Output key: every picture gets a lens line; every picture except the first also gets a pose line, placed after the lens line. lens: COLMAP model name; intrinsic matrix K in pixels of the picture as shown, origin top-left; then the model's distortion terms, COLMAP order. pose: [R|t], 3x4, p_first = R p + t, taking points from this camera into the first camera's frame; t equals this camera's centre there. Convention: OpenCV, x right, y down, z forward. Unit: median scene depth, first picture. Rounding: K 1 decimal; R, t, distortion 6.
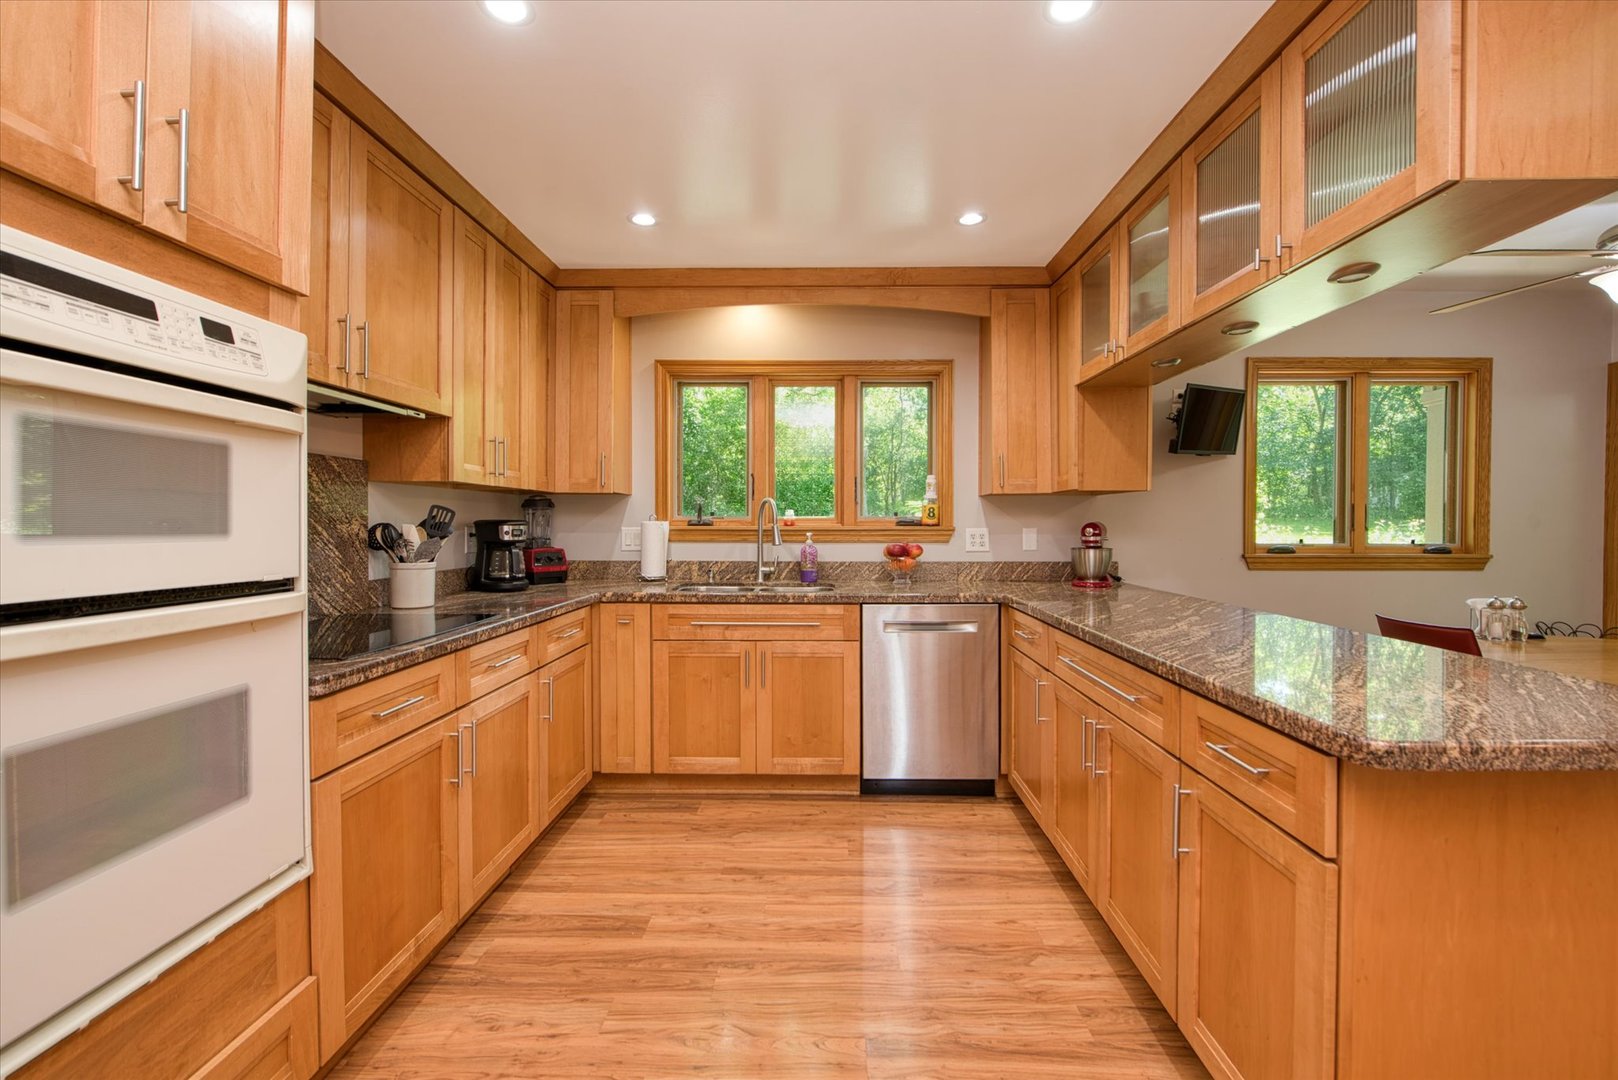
lens RADIAL K [[706.6, 0, 812.8], [0, 706.6, 529.2], [0, 0, 1]] dist [-0.015350, -0.000183]
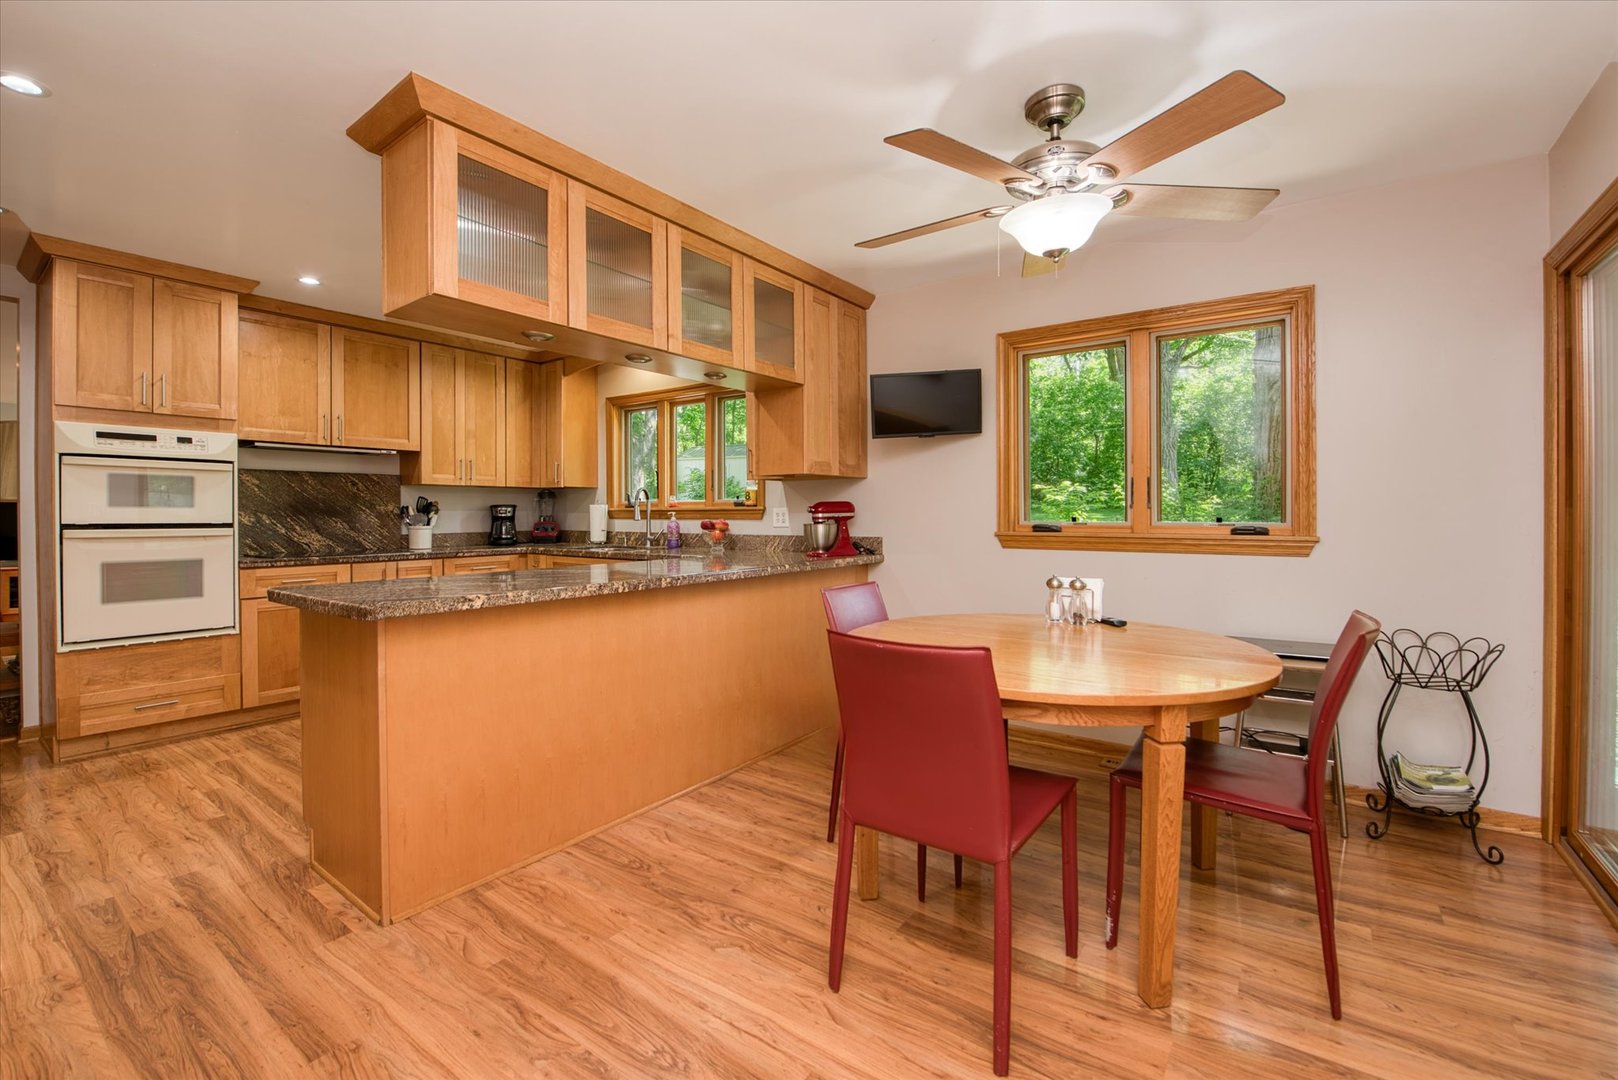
lens RADIAL K [[685.7, 0, 808.3], [0, 685.7, 517.4], [0, 0, 1]] dist [-0.021917, -0.000289]
pose [[0.816386, -0.000385, -0.577507, 1.127398], [-0.001412, 0.999995, -0.002662, 0.021253], [0.577505, 0.002988, 0.816382, 0.064303]]
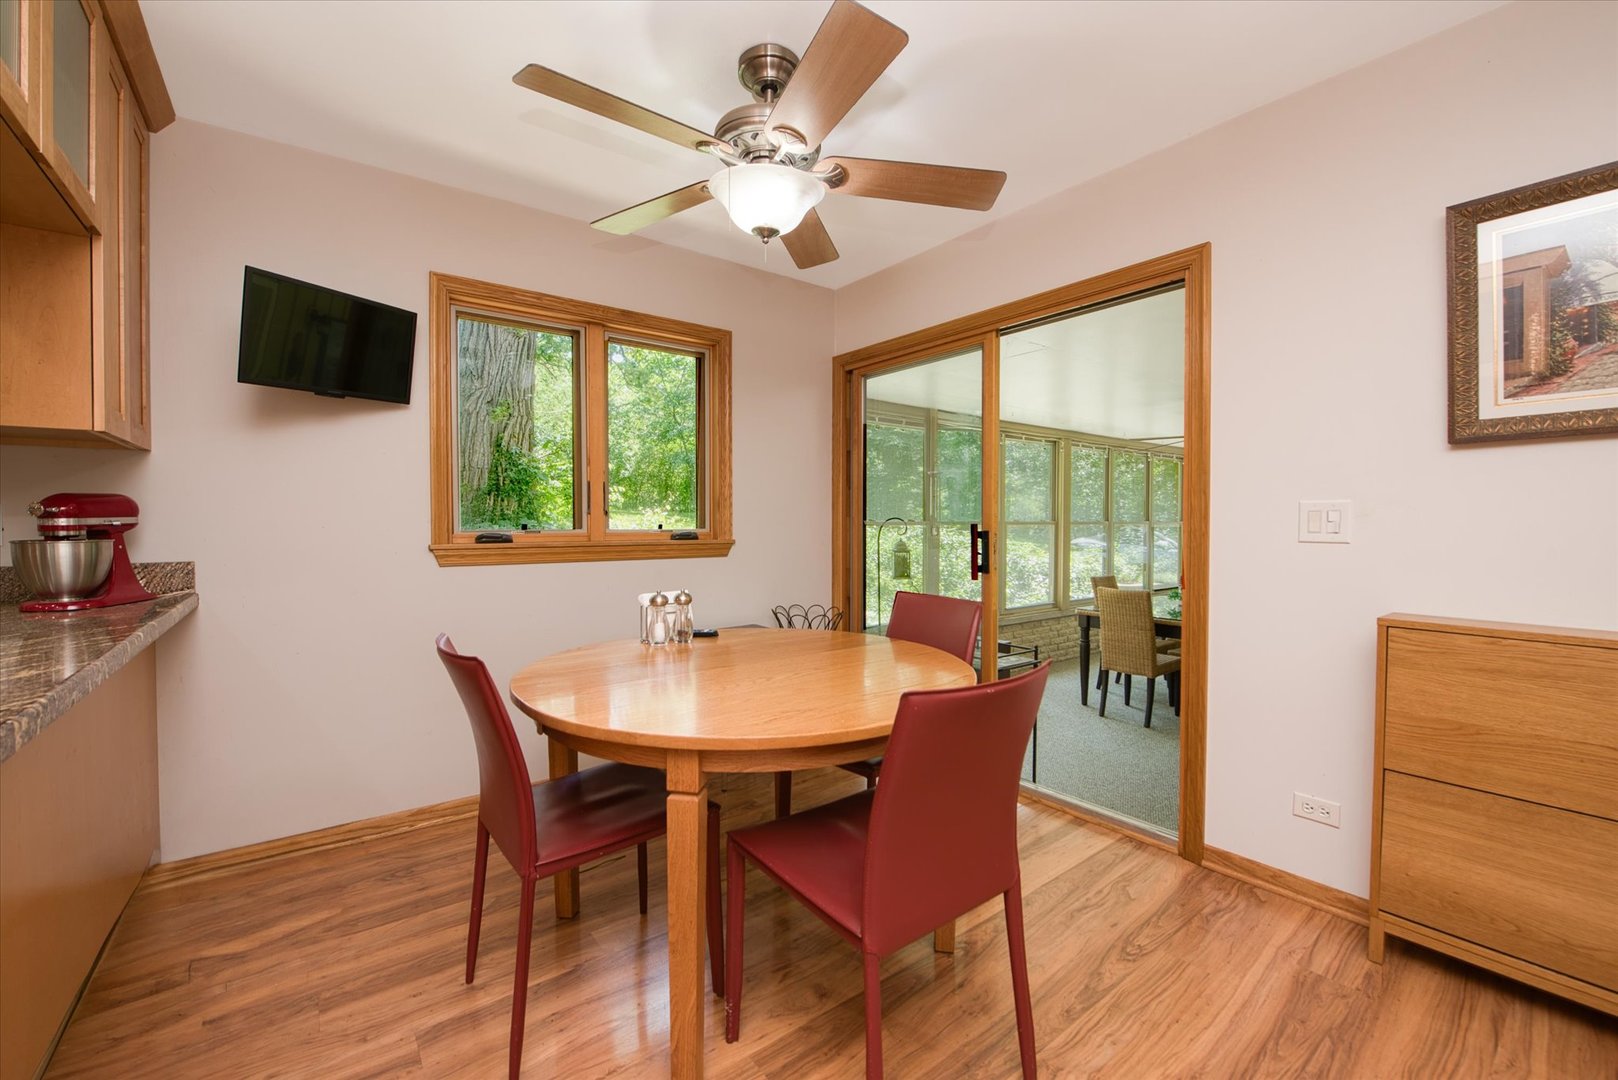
lens RADIAL K [[670.1, 0, 803.5], [0, 670.1, 533.8], [0, 0, 1]] dist [-0.017494, -0.000501]
pose [[0.788182, -0.012534, 0.615315, 0.583351], [0.005481, 0.999896, 0.013347, 0.020391], [-0.615418, -0.007147, 0.788169, 0.264802]]
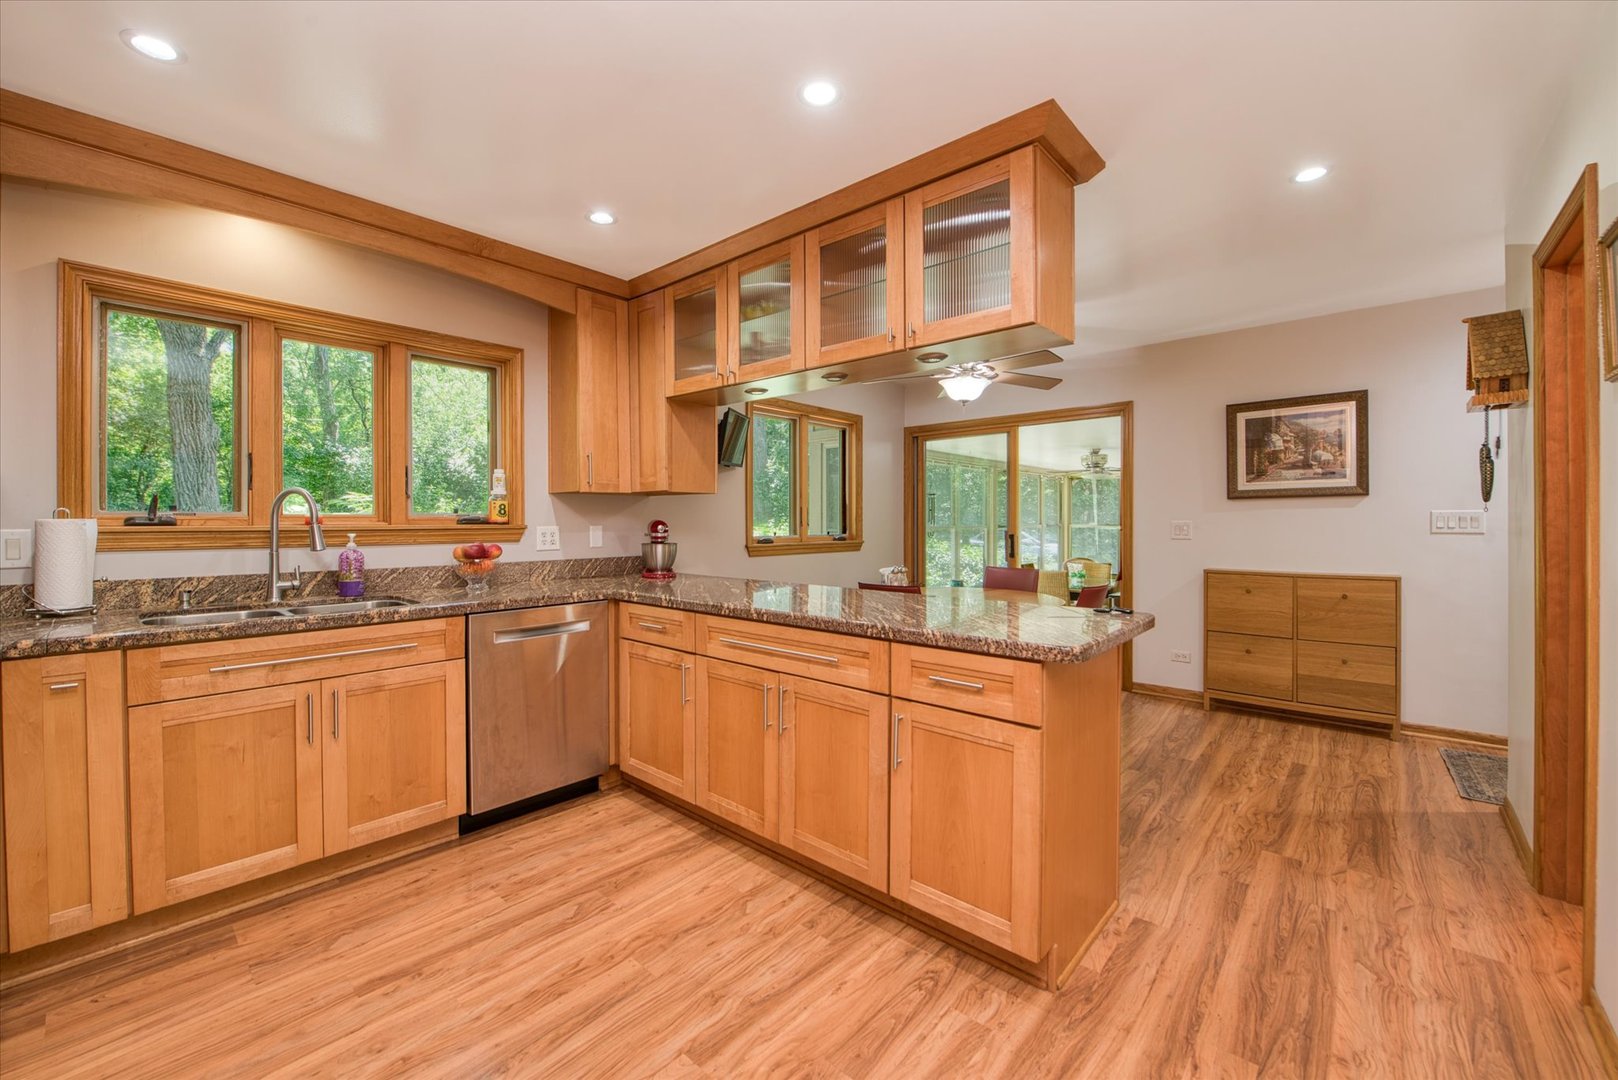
lens RADIAL K [[660.1, 0, 827.0], [0, 660.1, 521.5], [0, 0, 1]] dist [-0.020121, -0.000715]
pose [[0.632339, -0.001919, 0.774689, -0.267667], [0.008304, 0.999956, -0.004302, -0.000954], [-0.774647, 0.009154, 0.632327, 0.146681]]
